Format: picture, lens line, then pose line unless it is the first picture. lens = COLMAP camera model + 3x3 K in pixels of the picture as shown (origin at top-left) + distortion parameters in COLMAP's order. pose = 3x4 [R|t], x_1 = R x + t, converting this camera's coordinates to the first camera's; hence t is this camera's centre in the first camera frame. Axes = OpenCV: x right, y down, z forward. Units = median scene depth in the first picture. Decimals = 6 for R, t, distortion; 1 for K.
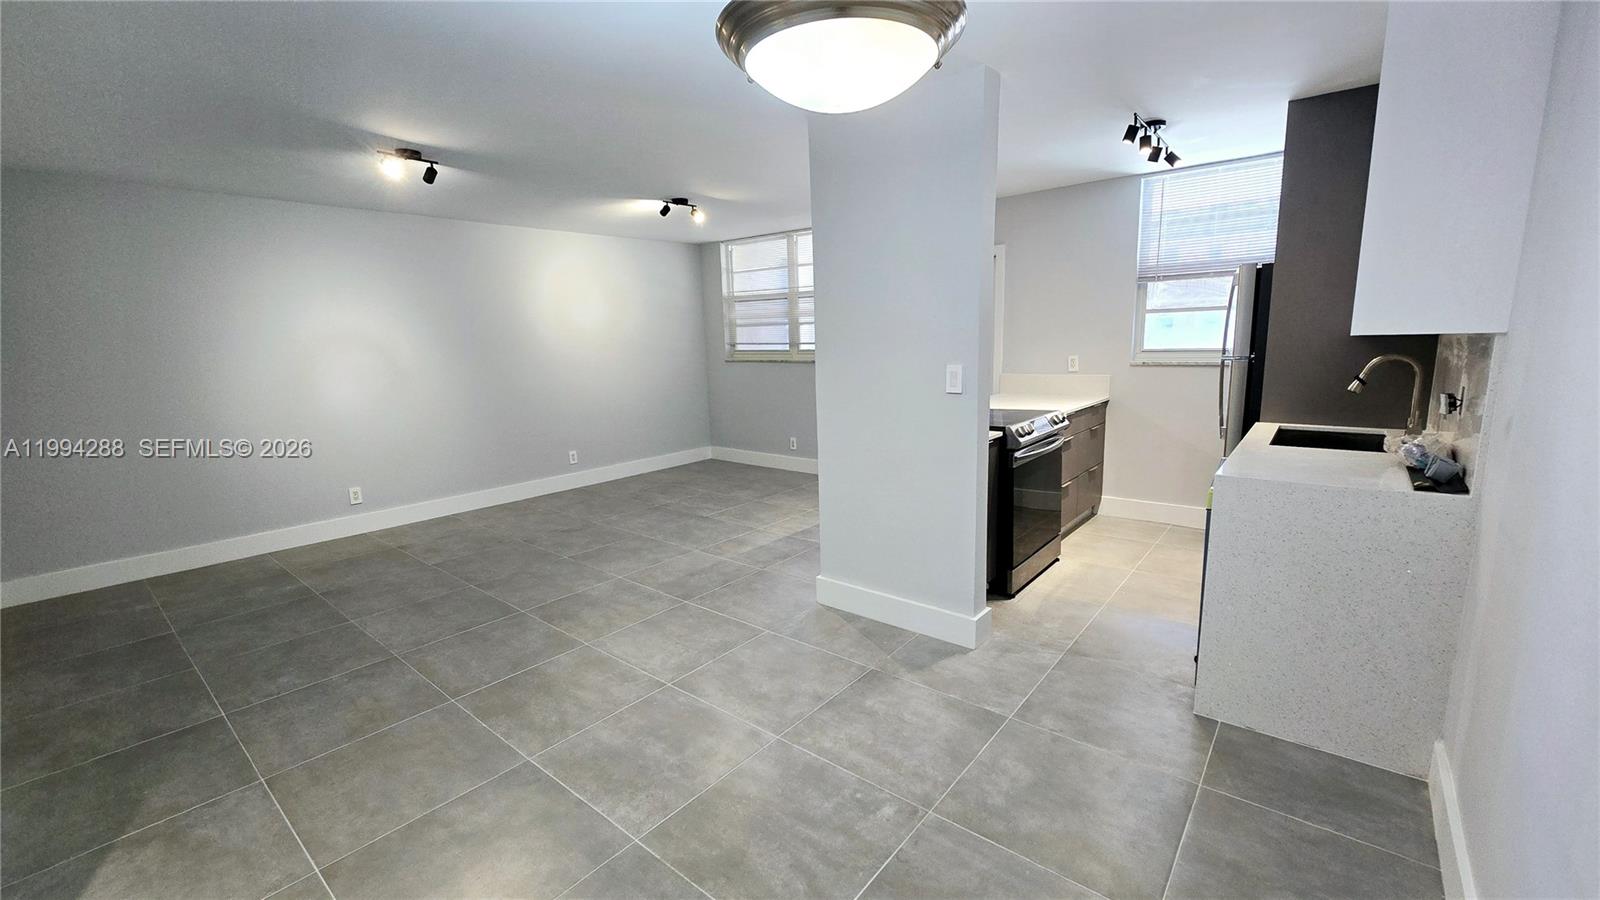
lens RADIAL K [[650.4, 0, 804.9], [0, 650.4, 451.3], [0, 0, 1]] dist [-0.000023, 0.000403]
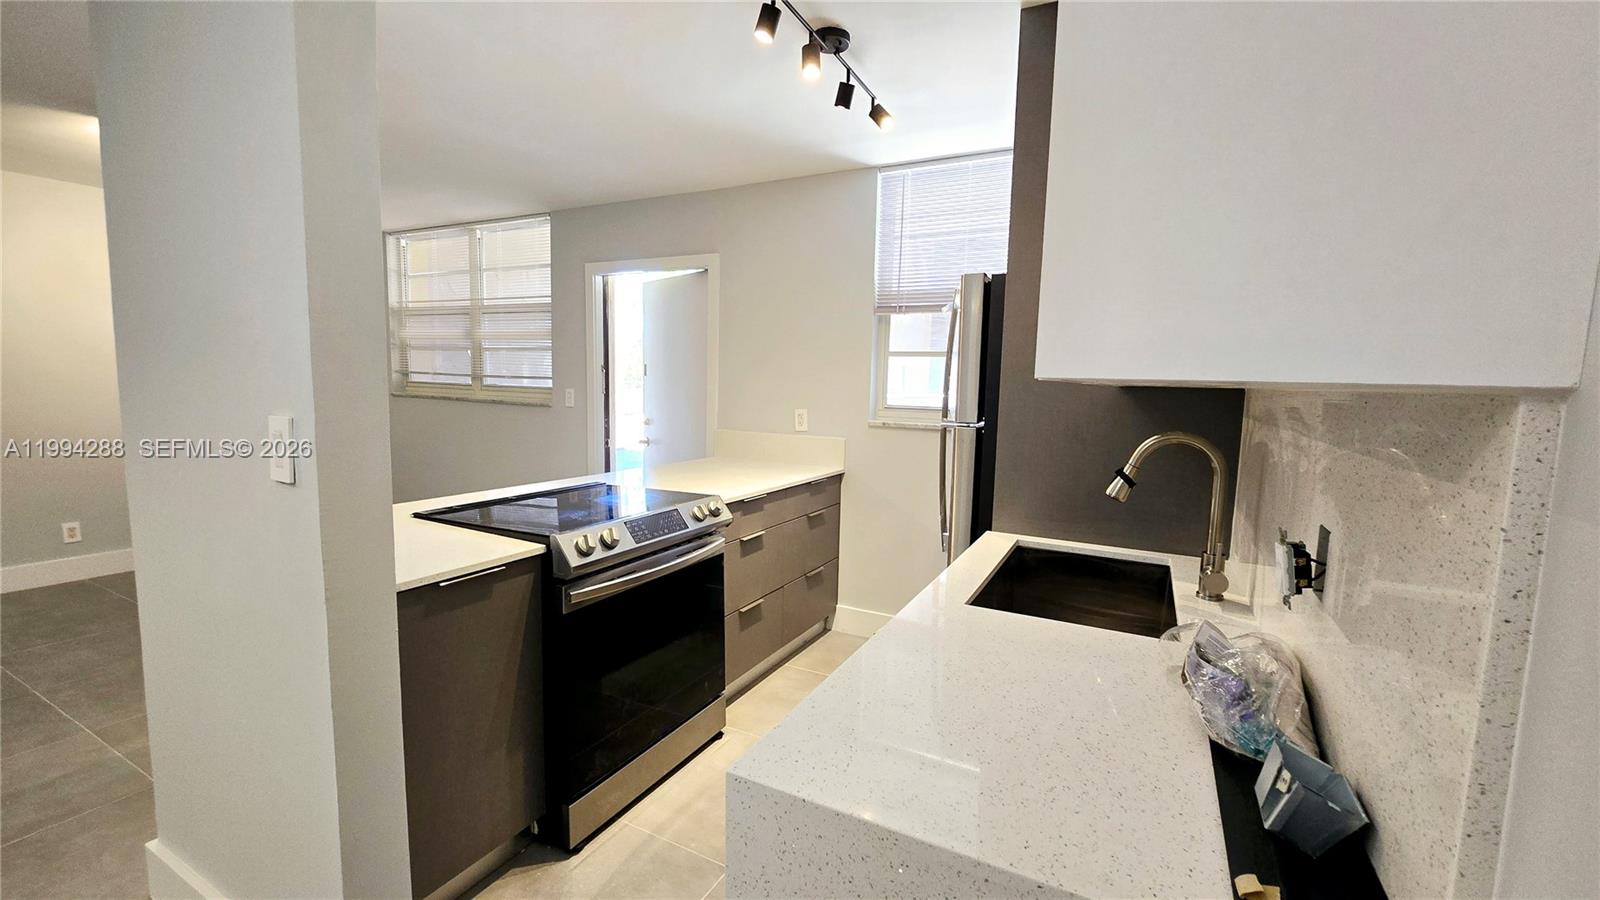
lens RADIAL K [[650.4, 0, 802.5], [0, 650.4, 449.0], [0, 0, 1]] dist [-0.000023, 0.000403]
pose [[0.979305, 0.033686, 0.199566, 0.281942], [-0.019191, 0.997064, -0.074128, -0.051280], [-0.201478, 0.068764, 0.977076, 0.306749]]
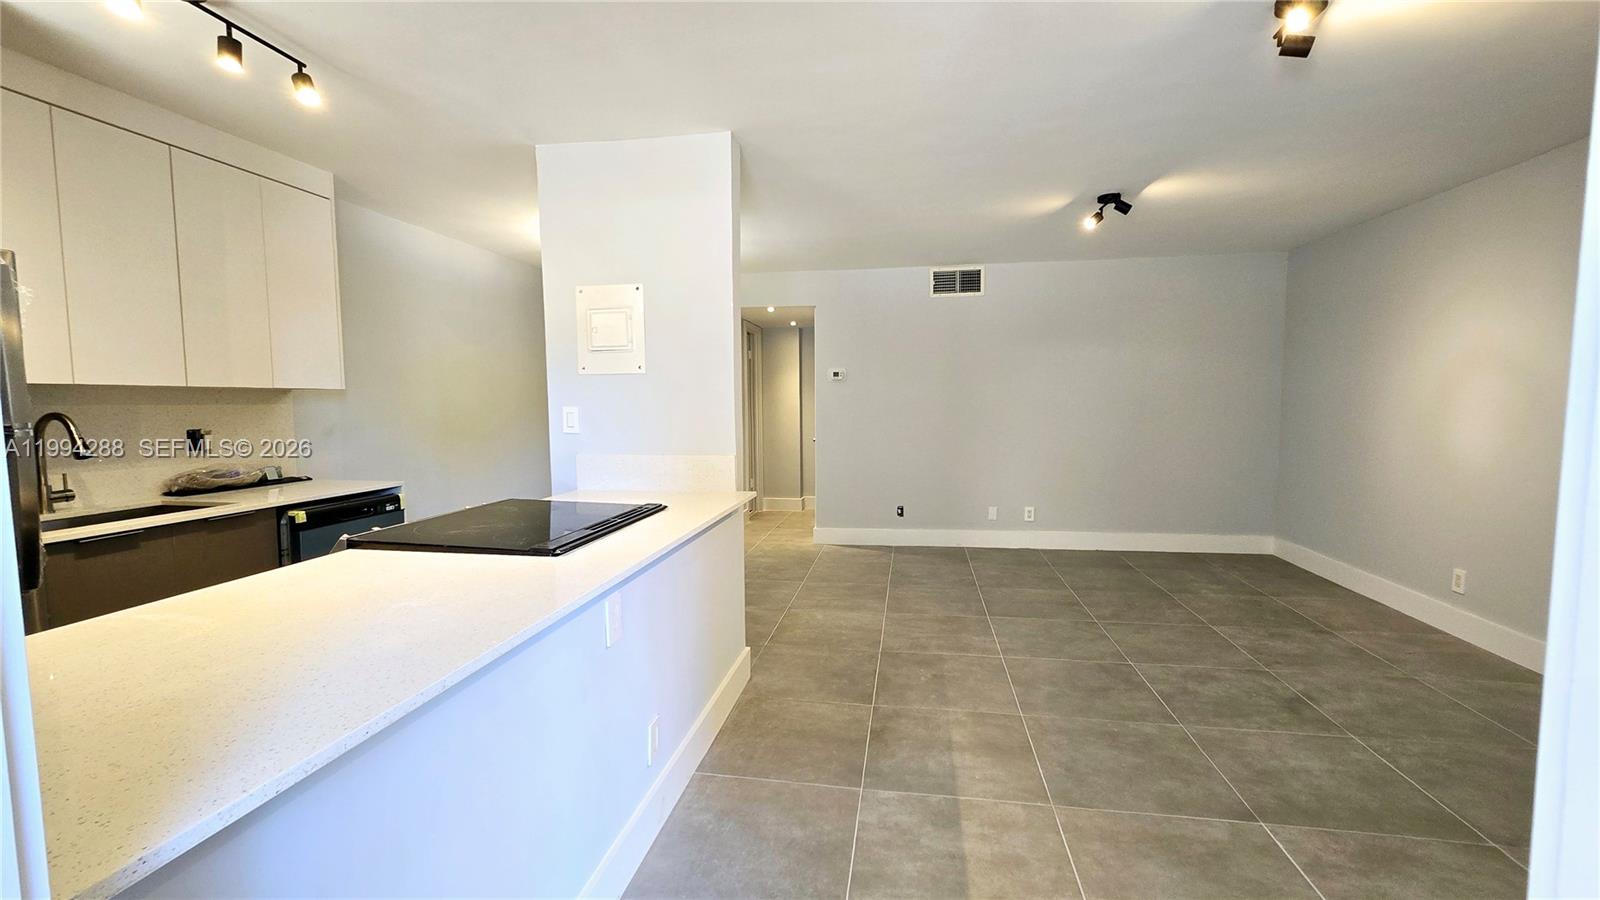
lens RADIAL K [[650.4, 0, 804.6], [0, 650.4, 447.5], [0, 0, 1]] dist [-0.000023, 0.000403]
pose [[-0.862322, 0.071075, -0.501347, 0.350923], [-0.058749, 0.969370, 0.238474, -0.264615], [0.502940, 0.235096, -0.831734, 1.594412]]
